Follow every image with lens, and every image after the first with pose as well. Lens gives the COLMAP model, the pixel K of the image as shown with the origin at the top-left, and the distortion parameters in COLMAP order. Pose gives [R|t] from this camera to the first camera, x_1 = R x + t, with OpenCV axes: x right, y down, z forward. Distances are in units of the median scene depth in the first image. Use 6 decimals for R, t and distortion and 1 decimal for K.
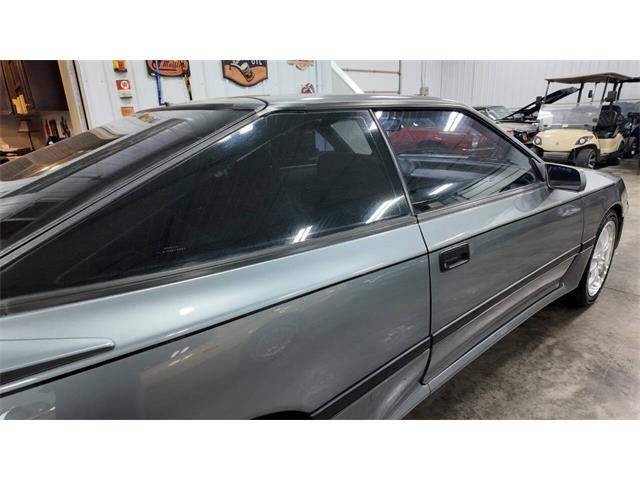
lens RADIAL K [[375.6, 0, 320.0], [0, 375.6, 240.0], [0, 0, 1]] dist [0.024978, -0.023138]
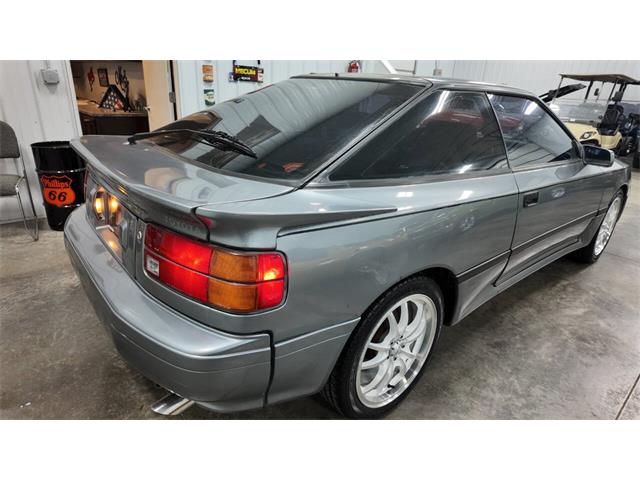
lens RADIAL K [[375.6, 0, 320.0], [0, 375.6, 240.0], [0, 0, 1]] dist [0.024978, -0.023138]
pose [[0.995914, 0.081149, 0.039613, -0.267269], [-0.083617, 0.994360, 0.065240, 0.090681], [-0.034096, -0.068286, 0.997083, -0.243255]]
